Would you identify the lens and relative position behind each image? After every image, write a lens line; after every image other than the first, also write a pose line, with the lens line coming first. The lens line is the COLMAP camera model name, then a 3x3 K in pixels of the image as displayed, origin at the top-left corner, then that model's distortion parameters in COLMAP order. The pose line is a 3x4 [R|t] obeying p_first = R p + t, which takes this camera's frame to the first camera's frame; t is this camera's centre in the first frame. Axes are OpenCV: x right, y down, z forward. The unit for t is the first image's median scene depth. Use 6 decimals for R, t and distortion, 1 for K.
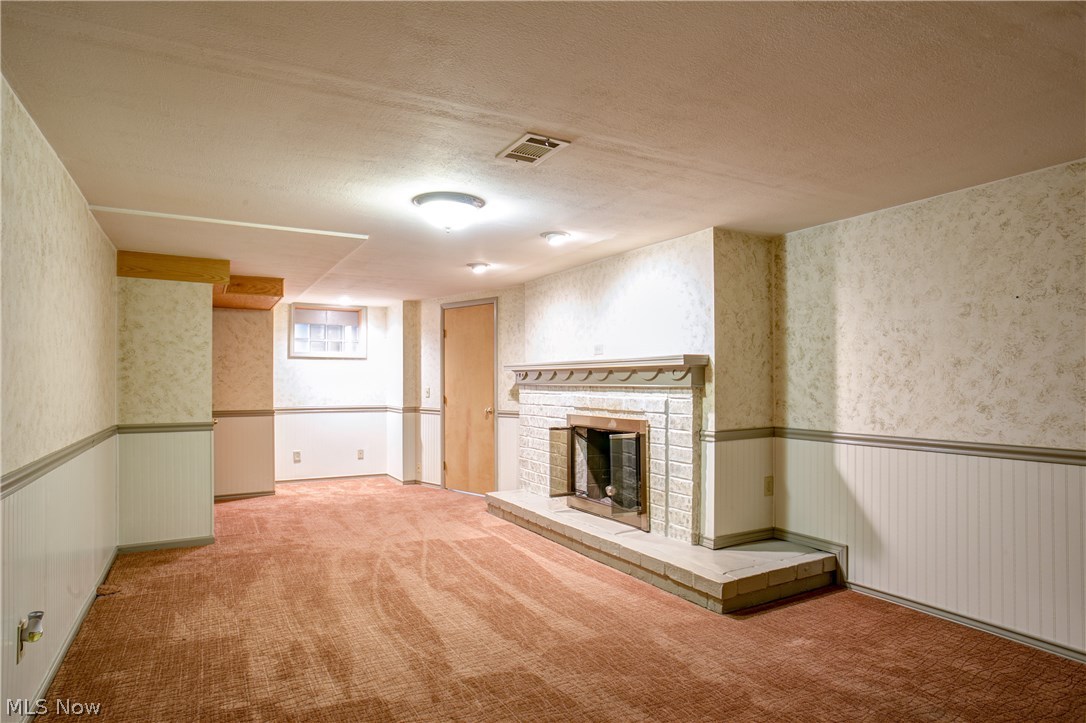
lens RADIAL K [[658.0, 0, 544.1], [0, 658.0, 366.6], [0, 0, 1]] dist [0.010581, 0.001966]
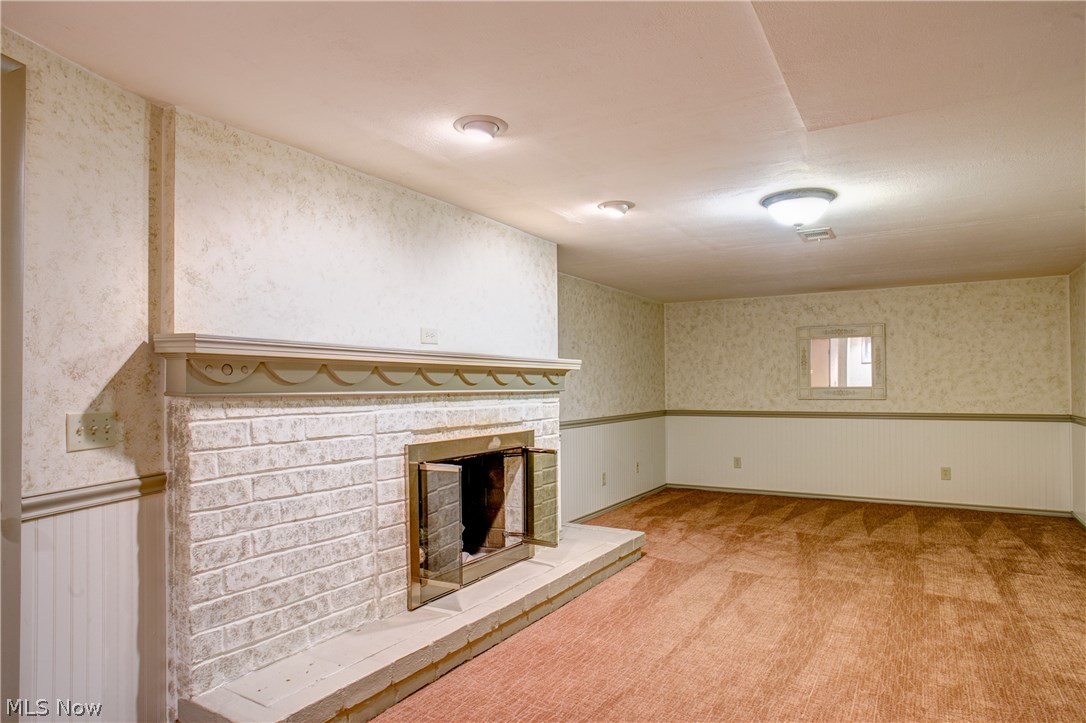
lens RADIAL K [[658.0, 0, 550.9], [0, 658.0, 384.4], [0, 0, 1]] dist [0.010581, 0.001966]
pose [[-0.517951, 0.017009, 0.855241, -0.569306], [-0.002821, 0.999763, -0.021592, 0.037378], [-0.855406, -0.013596, -0.517780, 1.341254]]
